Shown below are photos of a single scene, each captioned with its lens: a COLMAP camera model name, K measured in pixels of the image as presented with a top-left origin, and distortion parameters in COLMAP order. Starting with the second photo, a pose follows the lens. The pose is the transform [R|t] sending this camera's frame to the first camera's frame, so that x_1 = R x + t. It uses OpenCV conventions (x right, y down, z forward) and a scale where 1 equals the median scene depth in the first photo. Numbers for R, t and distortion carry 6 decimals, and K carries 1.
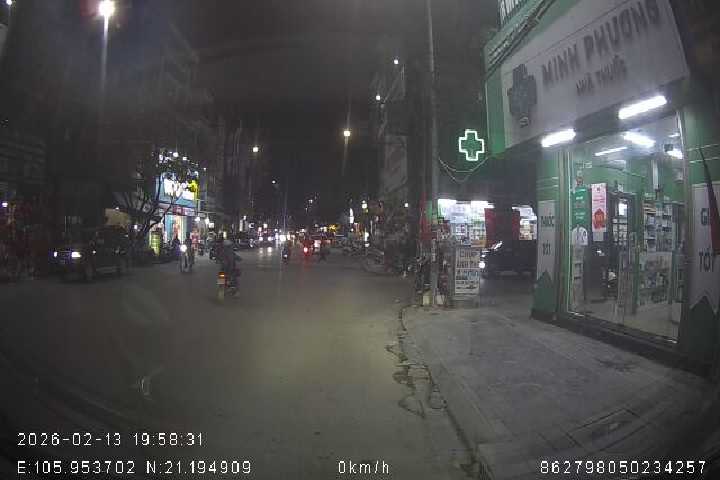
lens RADIAL K [[344.2, 0, 360.0], [0, 344.2, 240.0], [0, 0, 1]] dist [-0.000180, -0.000006]
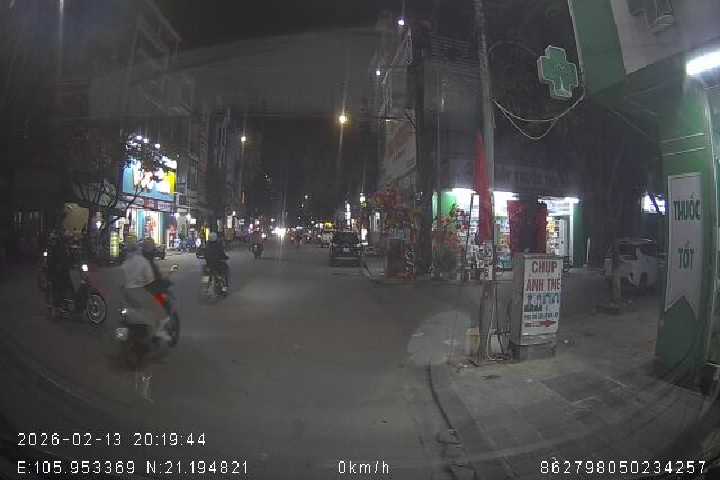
lens RADIAL K [[338.1, 0, 360.0], [0, 338.1, 240.0], [0, 0, 1]] dist [-0.050584, -0.000048]
pose [[0.999966, -0.001290, 0.008168, -0.000213], [0.001208, 0.999949, 0.009994, -0.003911], [-0.008181, -0.009984, 0.999917, 0.179408]]
